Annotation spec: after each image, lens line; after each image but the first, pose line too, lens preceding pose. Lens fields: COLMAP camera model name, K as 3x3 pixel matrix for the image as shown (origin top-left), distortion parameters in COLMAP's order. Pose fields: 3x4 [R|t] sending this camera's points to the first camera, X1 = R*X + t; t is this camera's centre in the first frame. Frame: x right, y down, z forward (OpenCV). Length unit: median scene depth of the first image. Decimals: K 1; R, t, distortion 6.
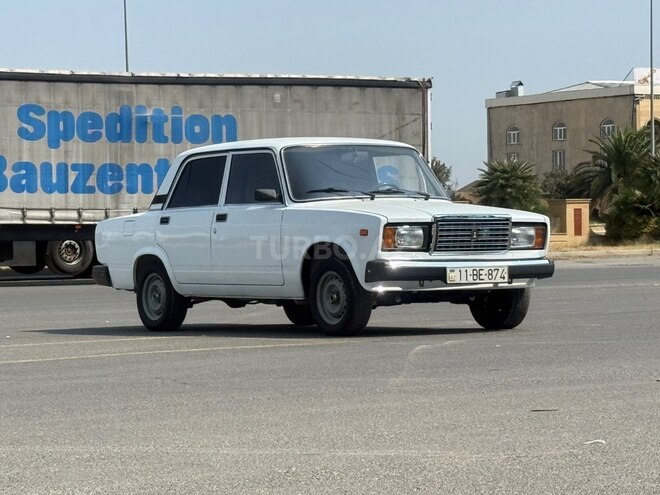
lens RADIAL K [[2296.2, 0, 330.0], [0, 2296.2, 247.5], [0, 0, 1]] dist [0.084516, 0.222355]
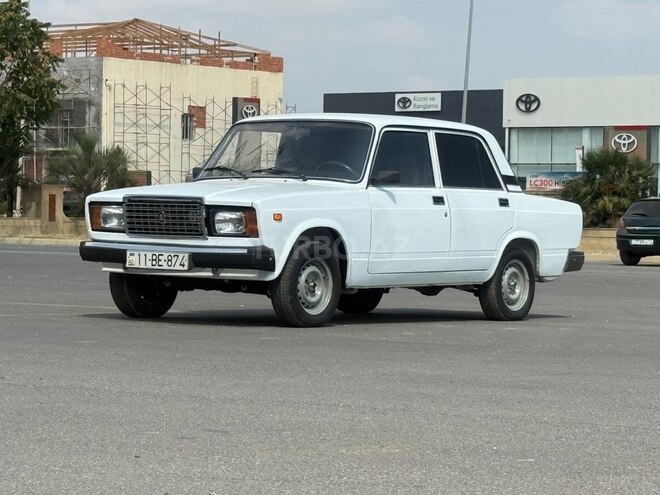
lens RADIAL K [[2305.2, 0, 330.0], [0, 2305.2, 247.5], [0, 0, 1]] dist [0.051392, 0.450173]
pose [[0.313628, 0.038813, -0.948752, 0.967206], [-0.033076, 0.999004, 0.029936, -0.023356], [0.948970, 0.021992, 0.314599, 0.770049]]
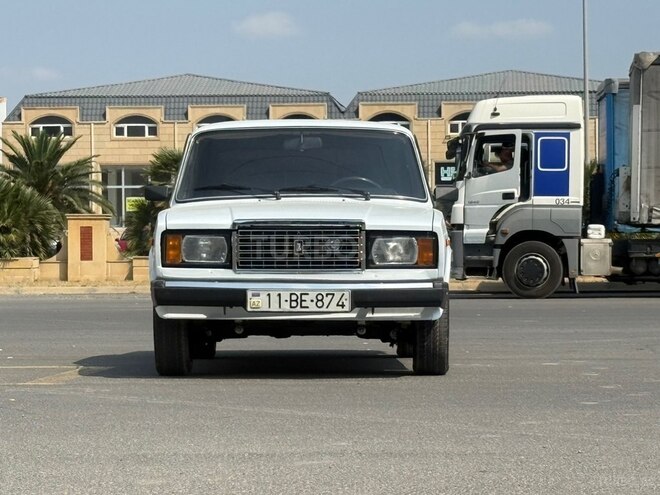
lens RADIAL K [[2296.2, 0, 330.0], [0, 2296.2, 247.5], [0, 0, 1]] dist [0.084516, 0.222355]
pose [[0.822155, 0.013816, -0.569096, 0.493369], [-0.013963, 0.999894, 0.004101, -0.008479], [0.569092, 0.004575, 0.822261, 0.393381]]
